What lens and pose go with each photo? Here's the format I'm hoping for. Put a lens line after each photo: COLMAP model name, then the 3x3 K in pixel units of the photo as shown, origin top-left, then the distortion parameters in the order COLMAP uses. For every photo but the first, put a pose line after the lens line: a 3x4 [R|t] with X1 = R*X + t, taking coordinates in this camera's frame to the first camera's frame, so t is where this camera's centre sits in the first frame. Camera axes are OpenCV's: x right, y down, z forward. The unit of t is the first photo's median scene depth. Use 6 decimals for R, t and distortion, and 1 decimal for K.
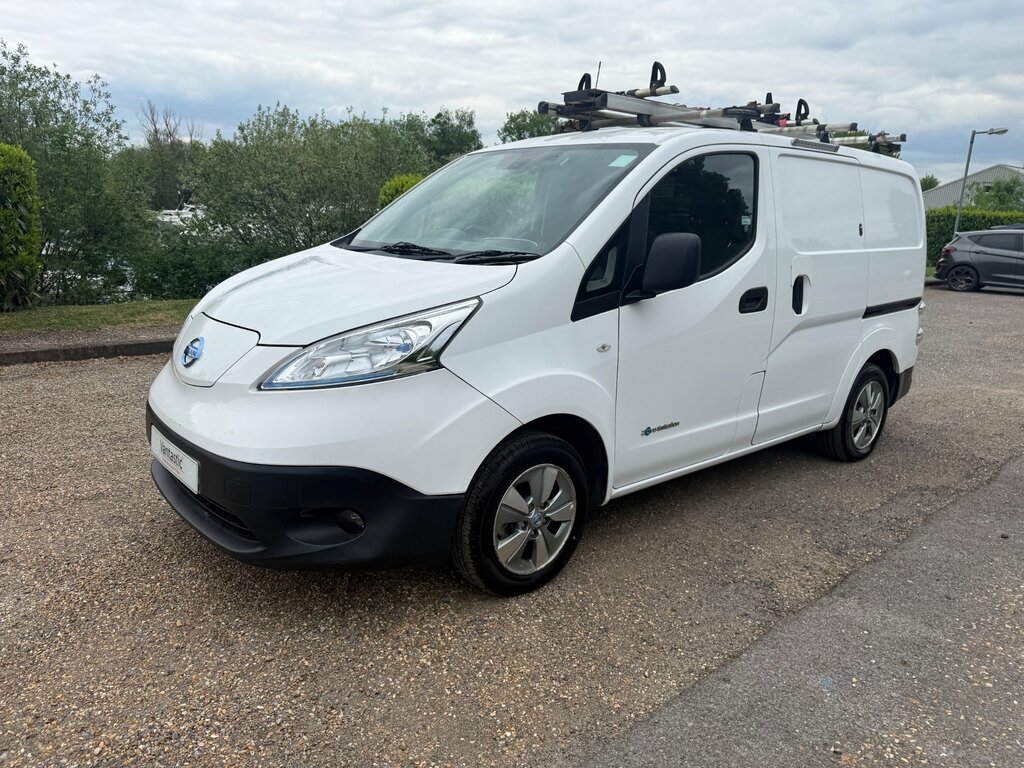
lens RADIAL K [[765.4, 0, 510.2], [0, 765.4, 388.2], [0, 0, 1]] dist [0.045910, -0.034766]
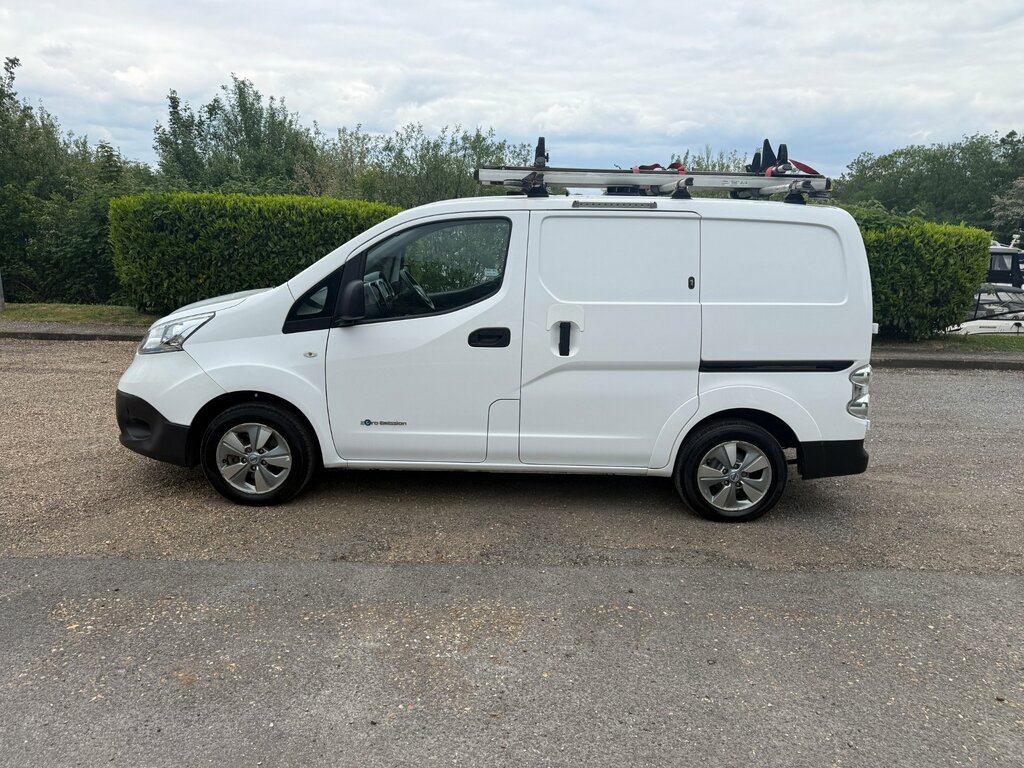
lens RADIAL K [[765.4, 0, 517.3], [0, 765.4, 397.6], [0, 0, 1]] dist [0.045910, -0.034766]
pose [[0.758748, 0.136849, -0.636847, 1.040827], [-0.154075, 0.987643, 0.028663, -0.056513], [0.632900, 0.076374, 0.770458, 0.090864]]
